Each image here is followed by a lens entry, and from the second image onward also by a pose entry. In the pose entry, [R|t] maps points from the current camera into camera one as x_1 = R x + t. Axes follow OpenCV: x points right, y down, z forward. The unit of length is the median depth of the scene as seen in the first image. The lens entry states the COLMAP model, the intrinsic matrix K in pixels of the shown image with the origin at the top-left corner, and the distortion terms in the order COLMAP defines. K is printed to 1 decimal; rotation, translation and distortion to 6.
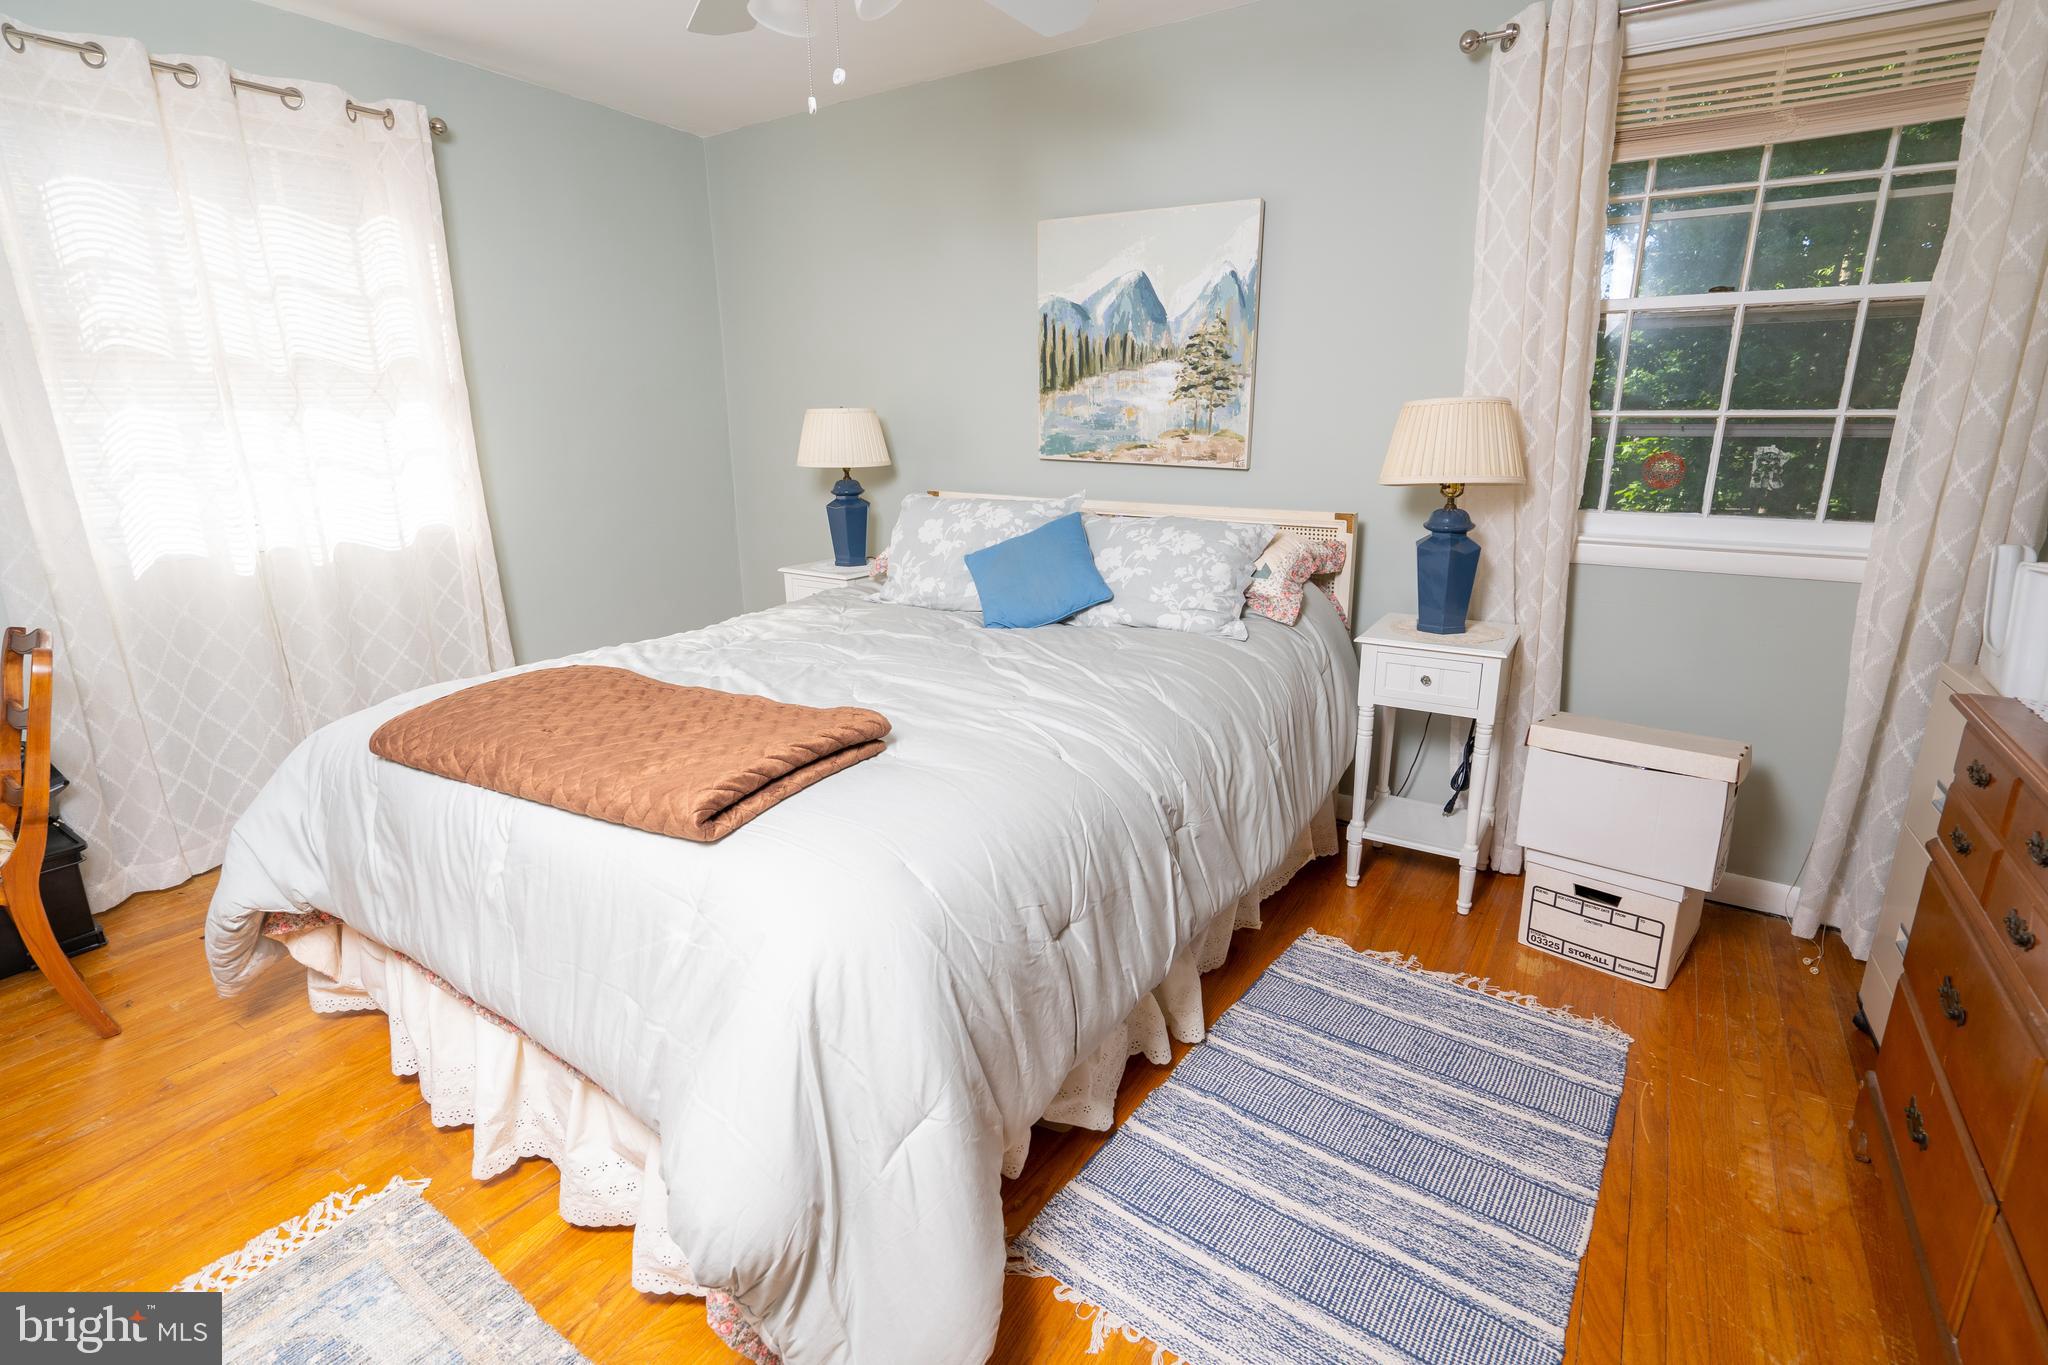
lens RADIAL K [[940.7, 0, 1025.1], [0, 940.7, 672.0], [0, 0, 1]] dist [-0.001736, -0.000076]
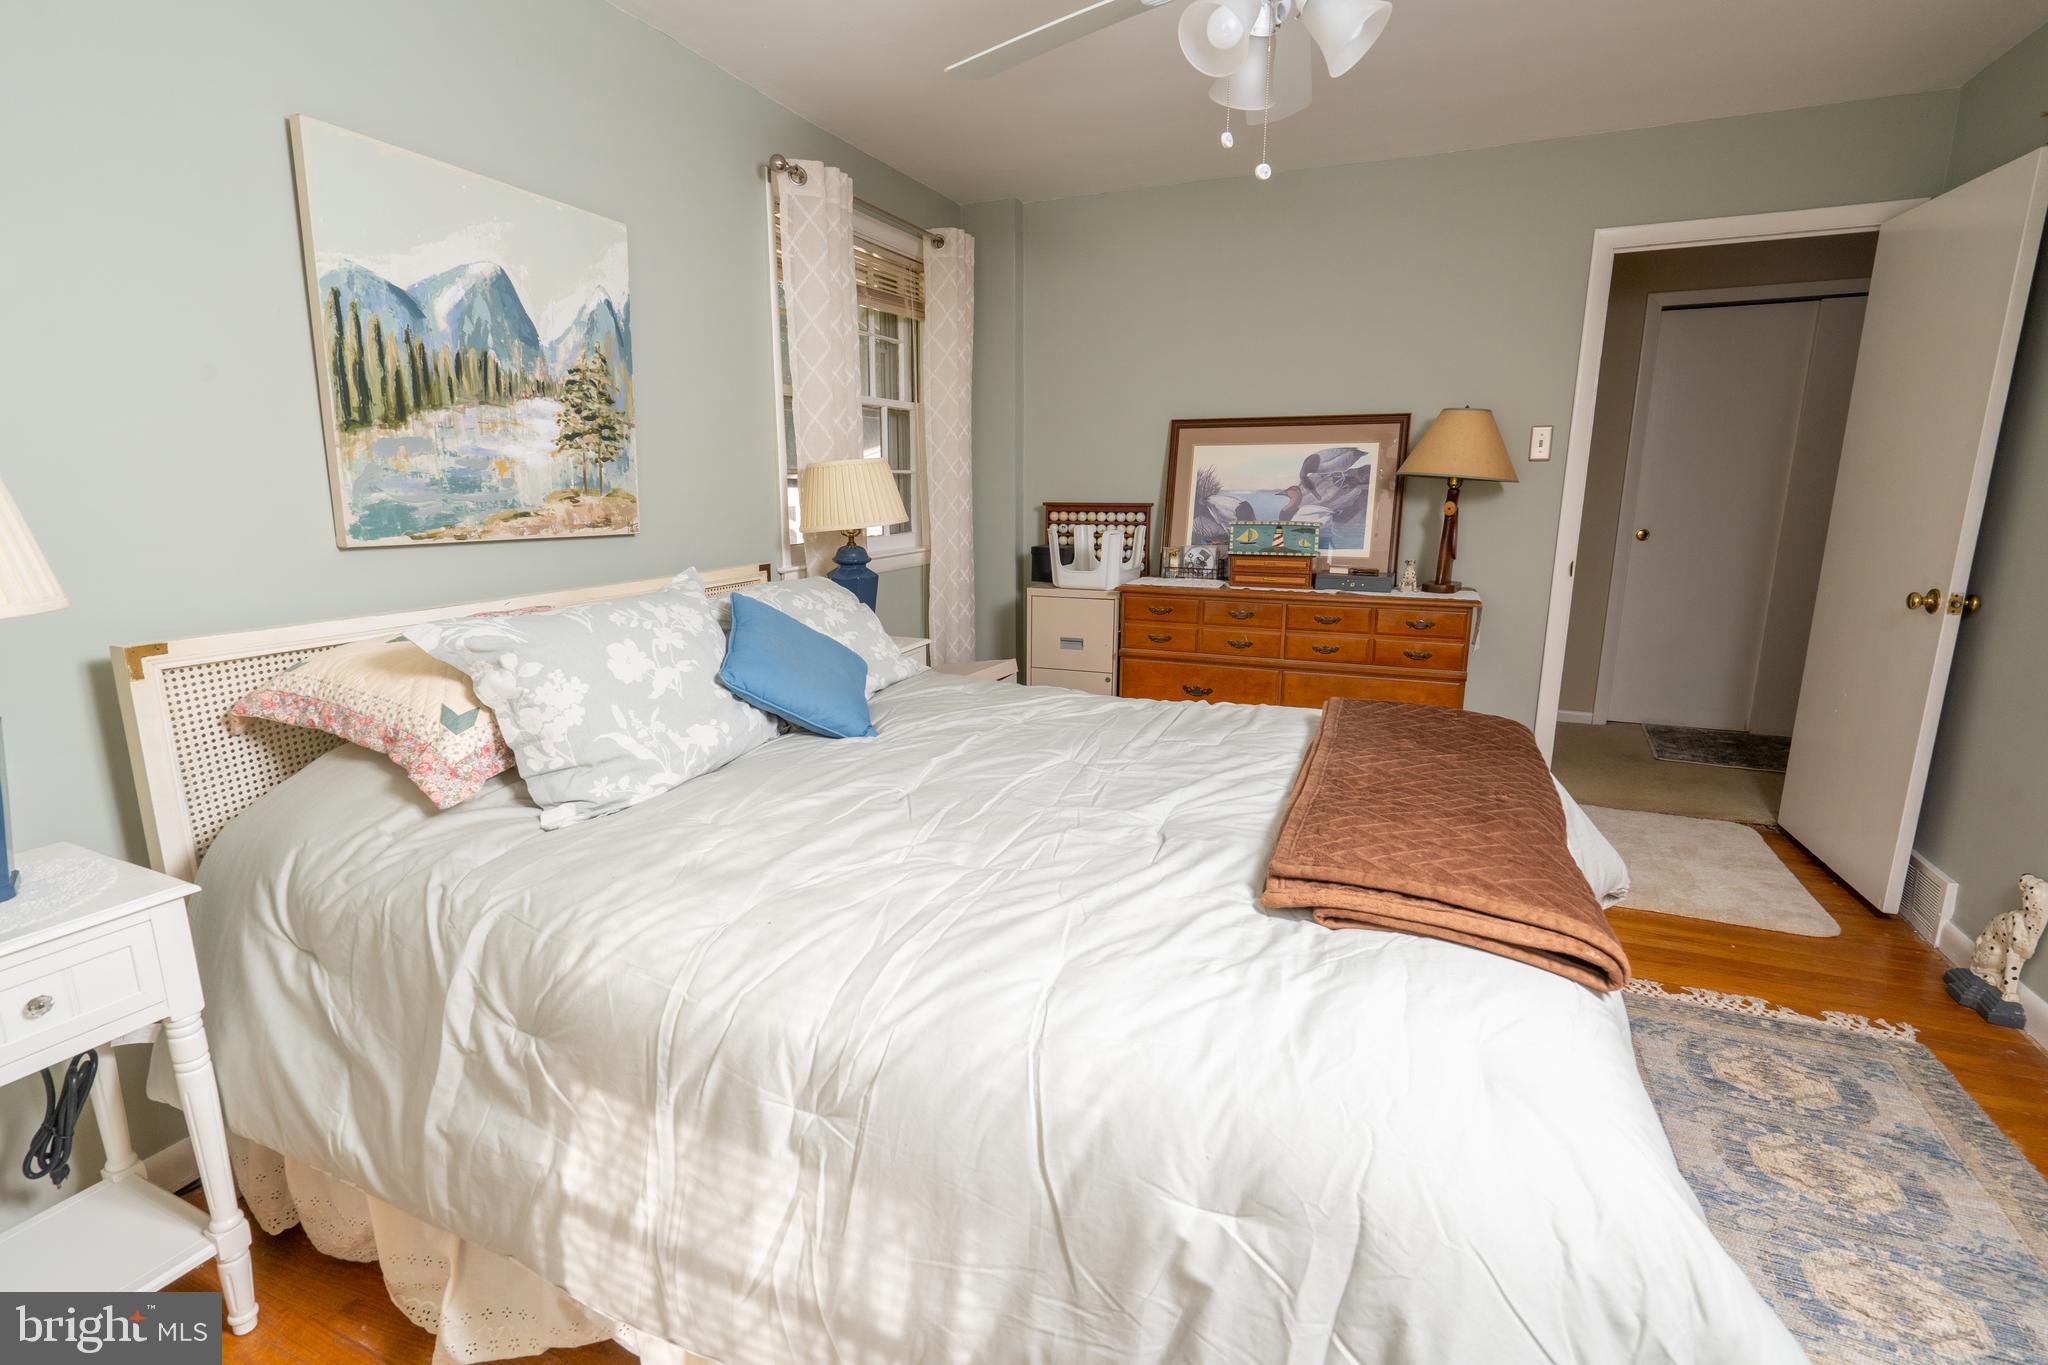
lens RADIAL K [[940.7, 0, 1019.6], [0, 940.7, 679.5], [0, 0, 1]] dist [-0.001736, -0.000076]
pose [[-0.169585, -0.212908, 0.962243, -0.652884], [0.252525, 0.934400, 0.251253, -0.211038], [-0.952613, 0.285599, -0.104696, 0.767422]]
